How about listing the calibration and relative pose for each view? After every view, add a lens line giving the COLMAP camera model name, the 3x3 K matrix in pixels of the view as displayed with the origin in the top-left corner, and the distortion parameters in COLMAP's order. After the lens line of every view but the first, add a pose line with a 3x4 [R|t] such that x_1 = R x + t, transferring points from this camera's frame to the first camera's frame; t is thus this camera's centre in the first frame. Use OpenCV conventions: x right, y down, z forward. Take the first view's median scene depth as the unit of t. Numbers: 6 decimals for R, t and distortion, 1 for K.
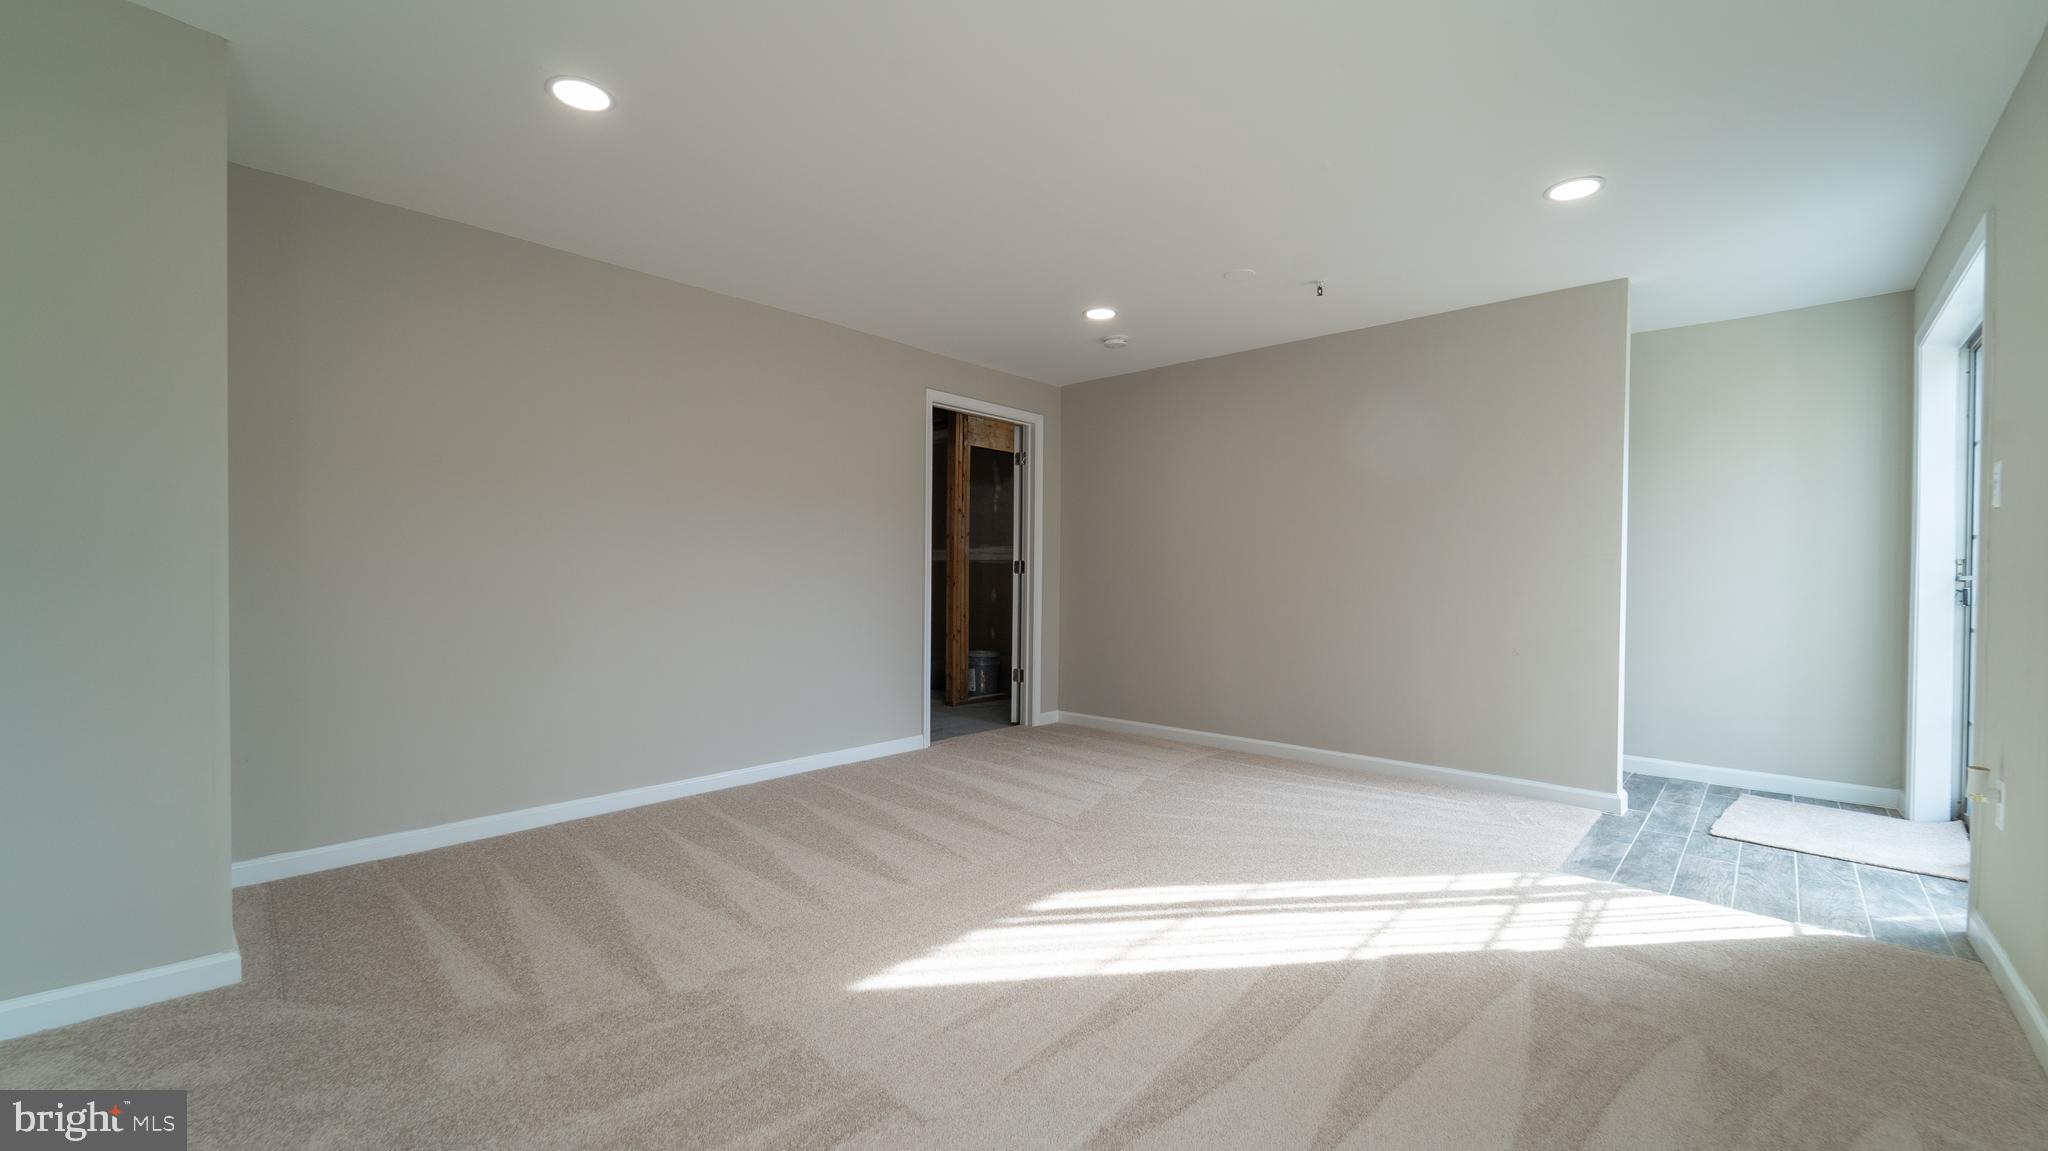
lens RADIAL K [[833.7, 0, 1012.2], [0, 833.7, 580.2], [0, 0, 1]] dist [-0.000055, -0.000758]
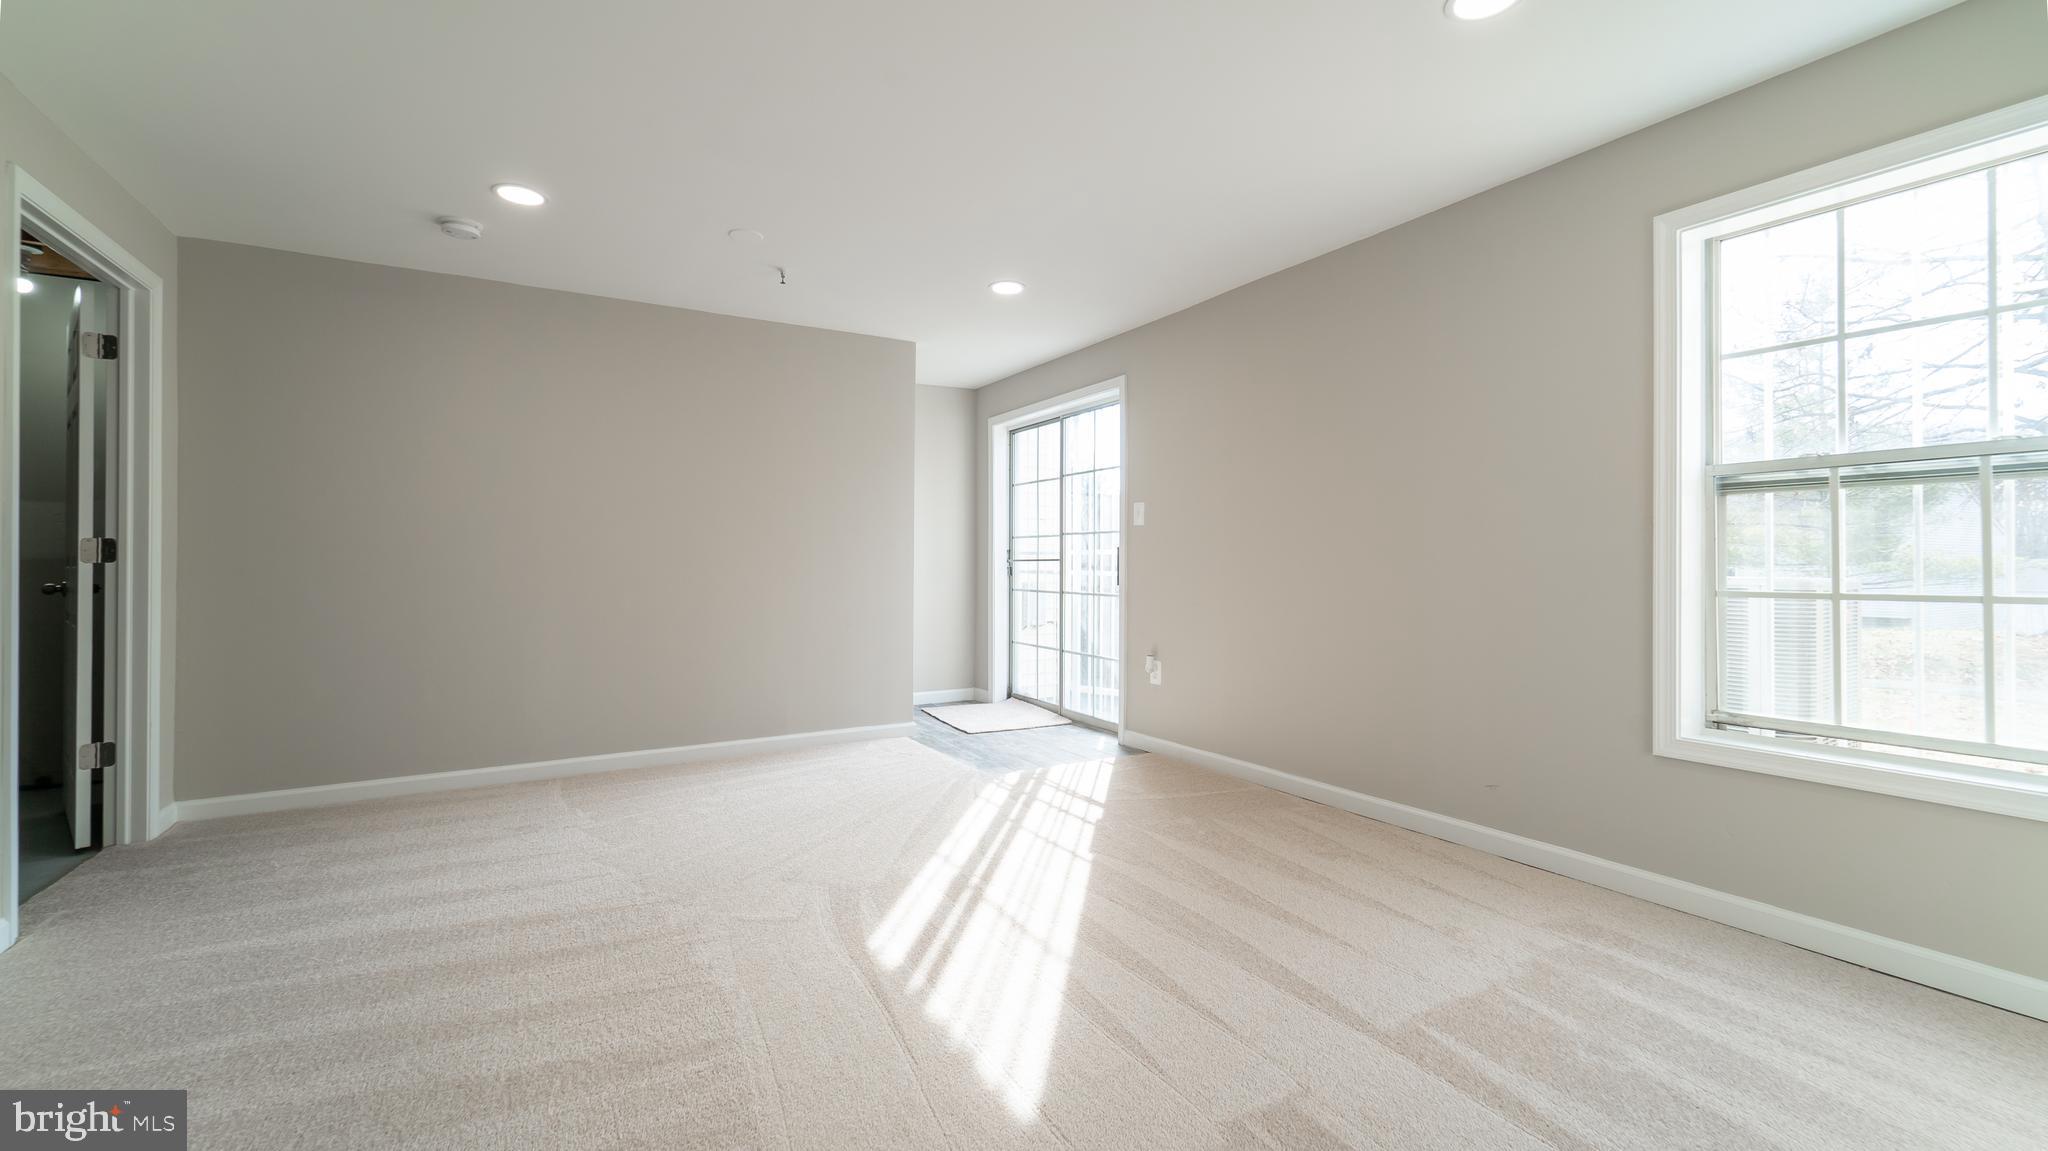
lens RADIAL K [[833.7, 0, 1019.9], [0, 833.7, 563.5], [0, 0, 1]] dist [-0.000055, -0.000758]
pose [[0.283672, -0.011946, 0.958847, -0.709751], [0.009207, 0.999910, 0.009734, -0.014624], [-0.958877, 0.006067, 0.283757, 0.619000]]
